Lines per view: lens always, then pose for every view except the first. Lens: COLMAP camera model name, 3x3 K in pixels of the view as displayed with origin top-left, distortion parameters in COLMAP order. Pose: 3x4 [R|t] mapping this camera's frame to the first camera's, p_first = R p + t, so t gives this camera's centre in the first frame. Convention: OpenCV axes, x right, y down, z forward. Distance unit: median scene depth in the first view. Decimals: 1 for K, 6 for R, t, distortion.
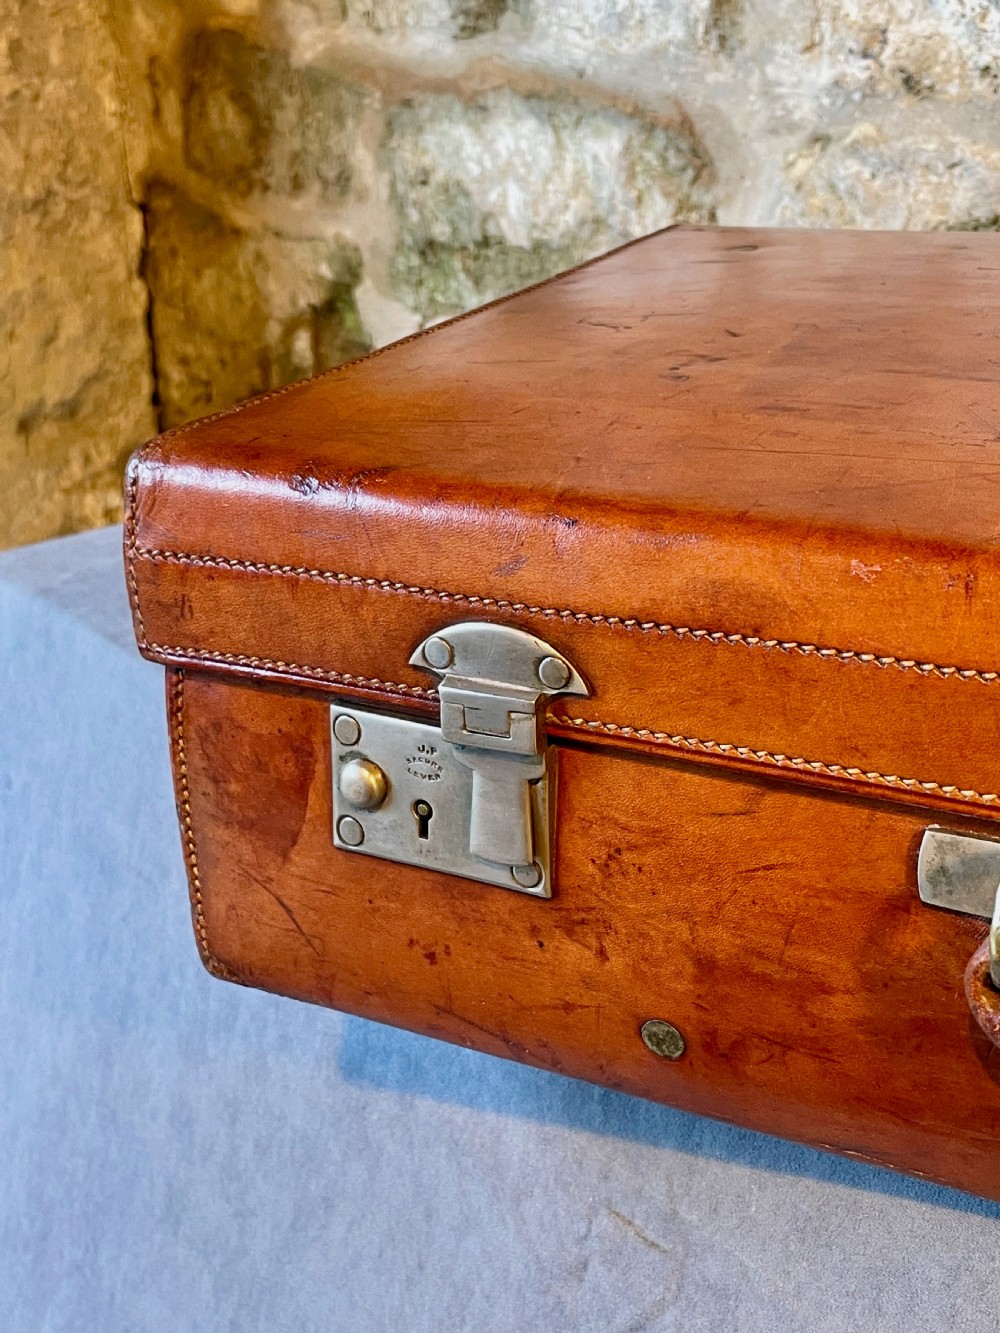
lens RADIAL K [[1736.3, 0, 499.0], [0, 1736.3, 666.7], [0, 0, 1]] dist [0.092530, -0.179461]
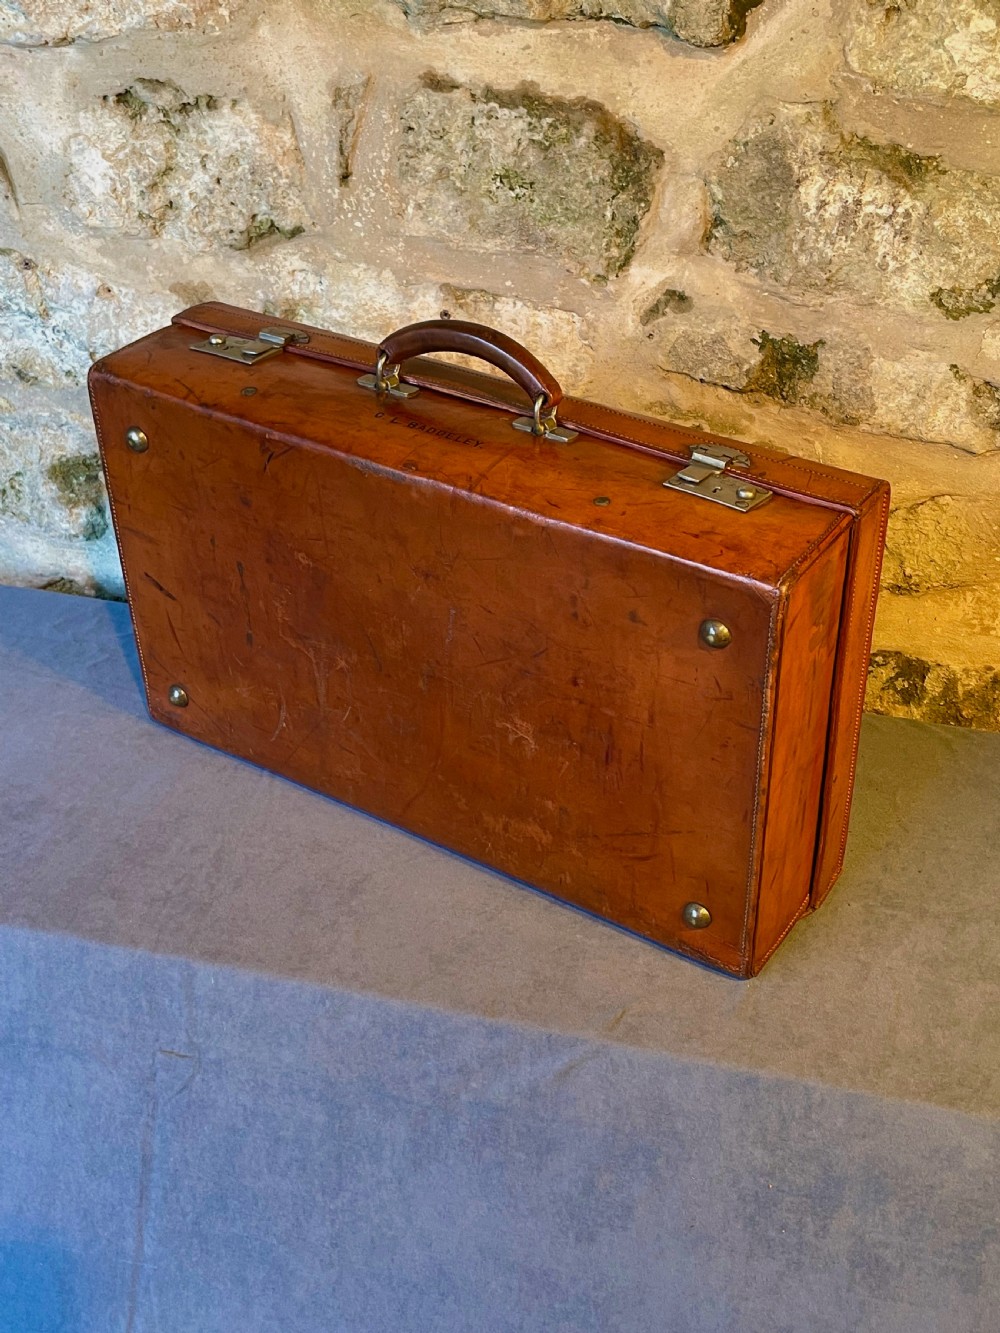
lens RADIAL K [[1596.6, 0, 489.5], [0, 1596.6, 660.1], [0, 0, 1]] dist [0.139012, -0.344381]
pose [[0.796202, -0.274800, 0.539025, -0.326671], [0.185398, 0.958859, 0.214982, -0.319119], [-0.575926, -0.071235, 0.814392, -0.564382]]
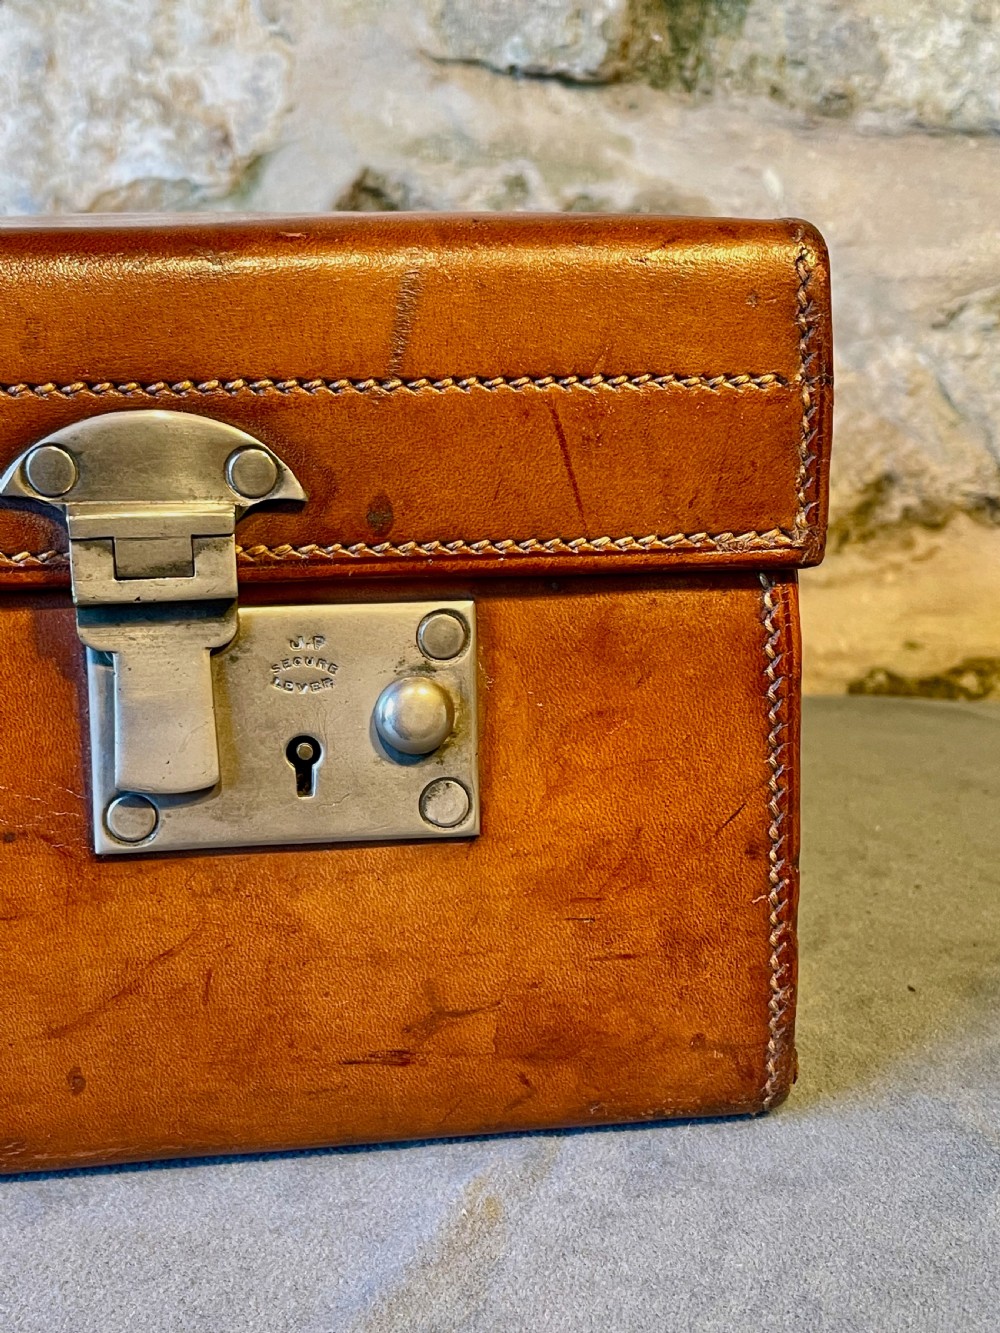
lens RADIAL K [[1736.3, 0, 499.0], [0, 1736.3, 666.7], [0, 0, 1]] dist [0.092530, -0.179461]
pose [[0.810706, -0.102920, 0.576336, 0.212737], [0.219704, 0.965963, -0.136549, 0.126536], [-0.542666, 0.237325, 0.805724, -0.016369]]
